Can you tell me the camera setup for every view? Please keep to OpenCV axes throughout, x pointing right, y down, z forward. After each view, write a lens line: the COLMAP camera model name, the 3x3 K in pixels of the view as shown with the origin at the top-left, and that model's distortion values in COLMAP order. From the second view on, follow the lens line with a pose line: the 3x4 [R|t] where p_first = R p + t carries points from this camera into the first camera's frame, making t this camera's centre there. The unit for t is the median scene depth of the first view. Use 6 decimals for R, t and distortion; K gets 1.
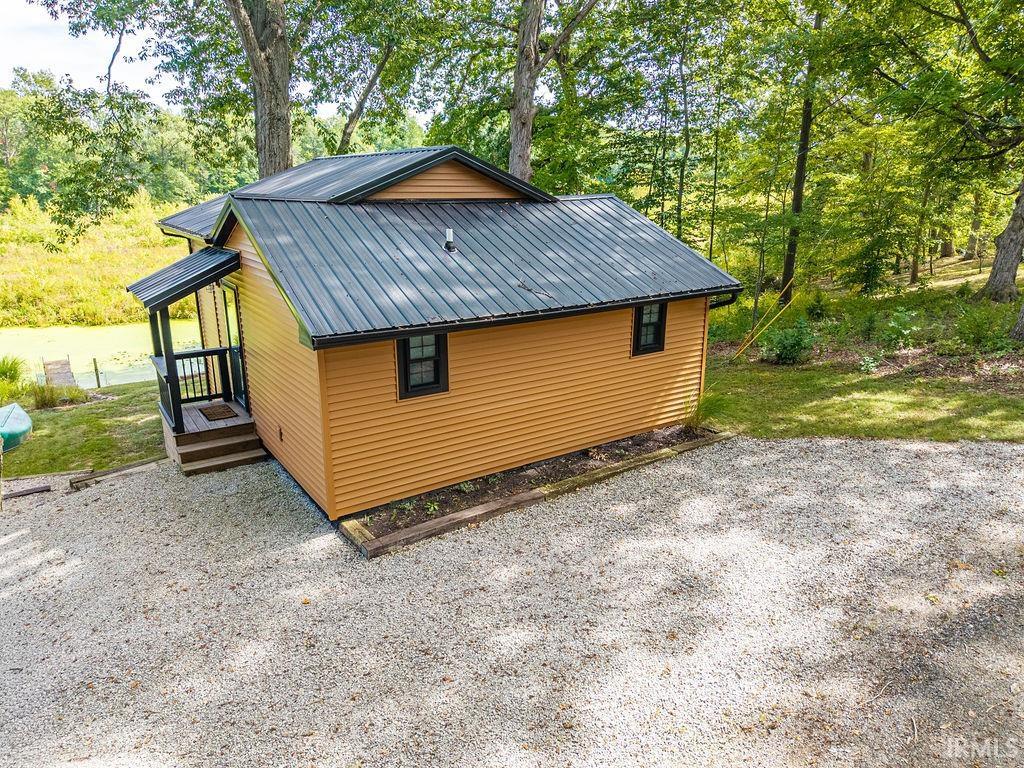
lens RADIAL K [[689.8, 0, 512.0], [0, 689.8, 384.0], [0, 0, 1]] dist [0.020355, -0.000664]
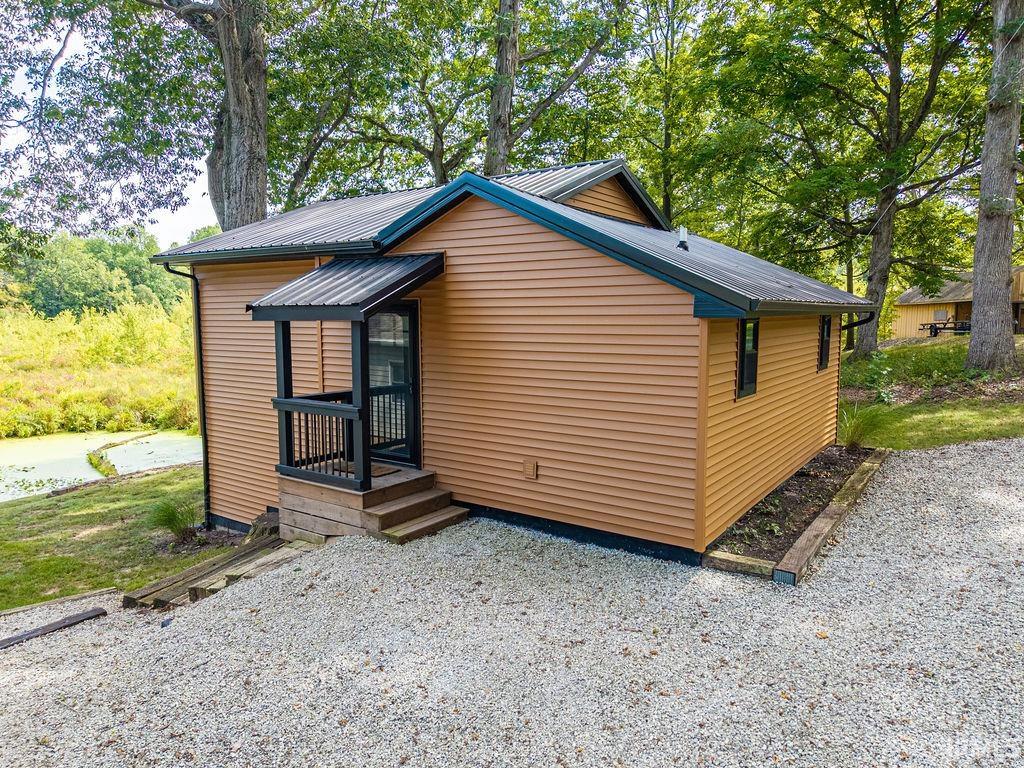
lens RADIAL K [[689.8, 0, 512.0], [0, 689.8, 384.0], [0, 0, 1]] dist [0.020355, -0.000664]
pose [[0.935721, -0.038025, 0.350685, -0.574451], [0.098444, 0.982822, -0.156107, 0.087862], [-0.338725, 0.180595, 0.923391, 0.252271]]
